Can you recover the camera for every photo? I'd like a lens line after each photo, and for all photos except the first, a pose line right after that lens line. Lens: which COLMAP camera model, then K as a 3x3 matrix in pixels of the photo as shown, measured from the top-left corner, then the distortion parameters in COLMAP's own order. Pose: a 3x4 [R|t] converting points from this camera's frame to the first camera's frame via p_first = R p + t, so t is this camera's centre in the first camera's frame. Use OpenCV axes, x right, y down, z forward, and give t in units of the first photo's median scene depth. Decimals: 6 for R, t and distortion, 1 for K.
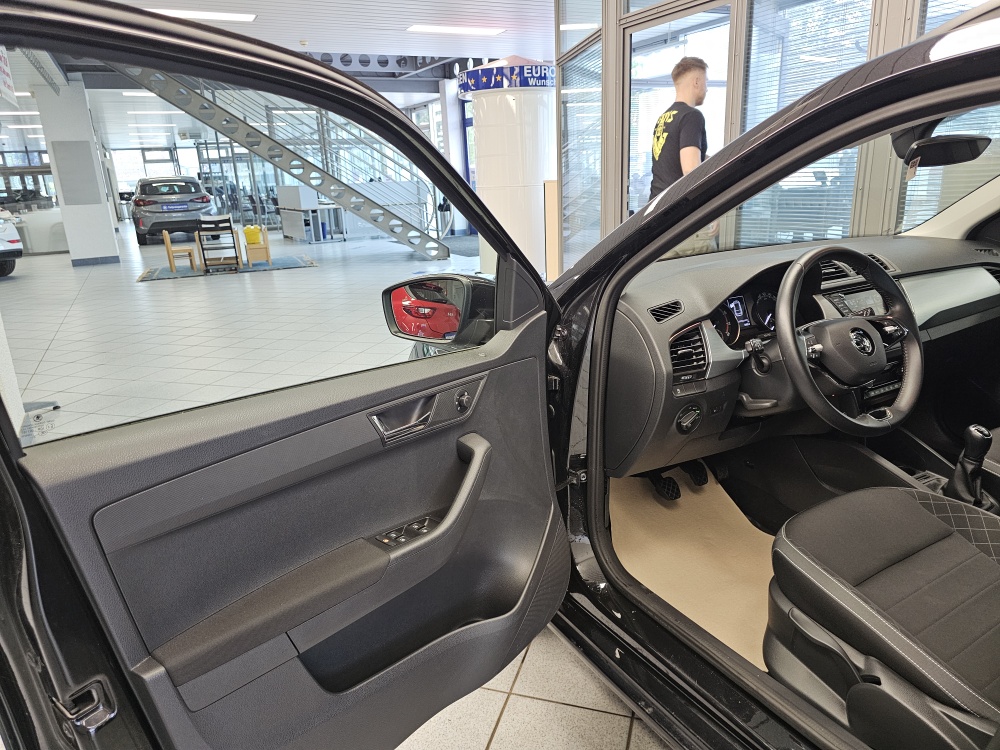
lens RADIAL K [[685.2, 0, 503.3], [0, 685.2, 367.3], [0, 0, 1]] dist [0.064665, -0.072315]
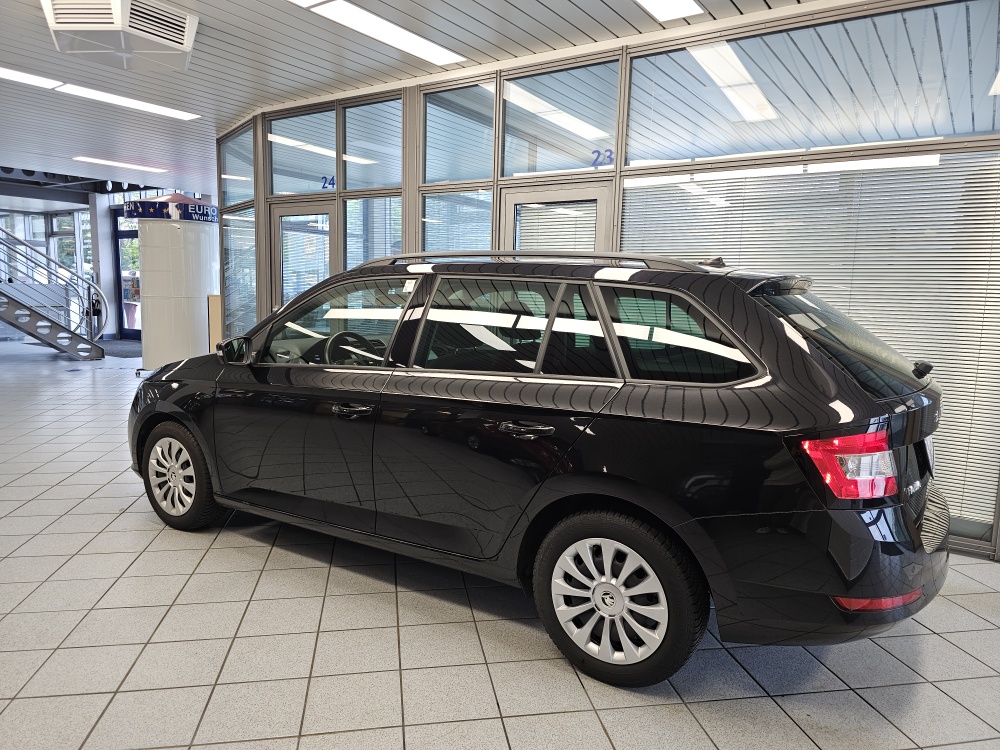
lens RADIAL K [[679.0, 0, 511.9], [0, 679.0, 363.9], [0, 0, 1]] dist [0.071730, -0.073465]
pose [[0.880726, 0.013629, 0.473430, -0.028396], [0.066905, 0.985983, -0.152847, 0.053507], [-0.468876, 0.166291, 0.867469, -0.212156]]
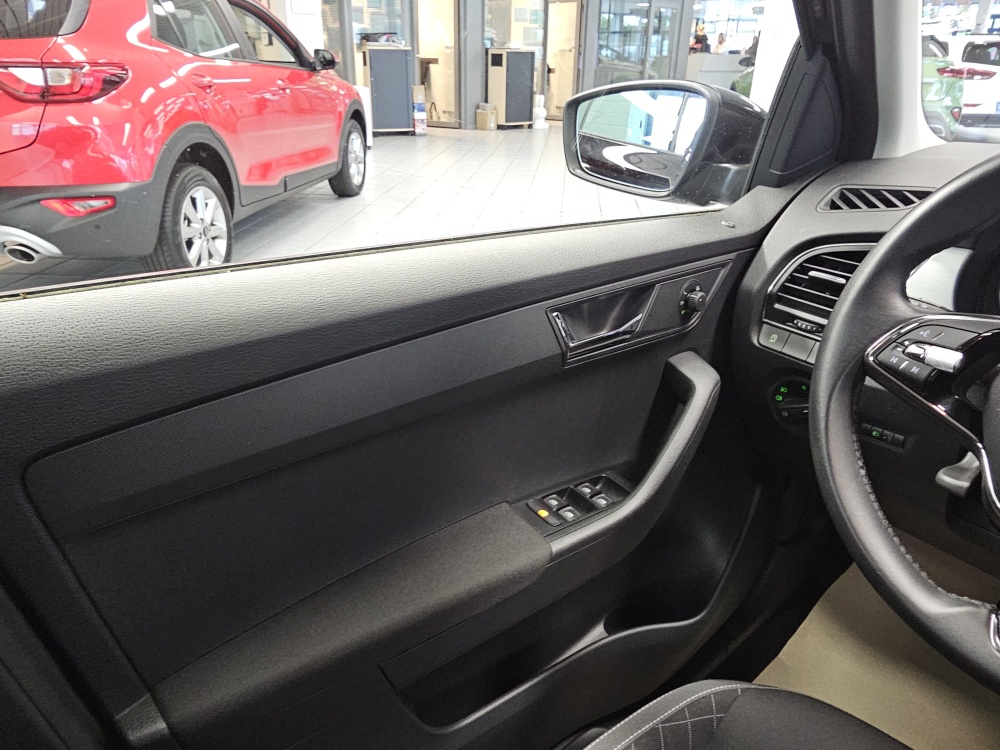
lens RADIAL K [[693.4, 0, 476.3], [0, 693.4, 367.7], [0, 0, 1]] dist [-0.002918, -0.003680]
pose [[0.197099, 0.447617, -0.872233, 0.087699], [-0.287803, 0.876904, 0.384979, -0.011236], [0.937188, 0.175153, 0.301663, 0.080867]]
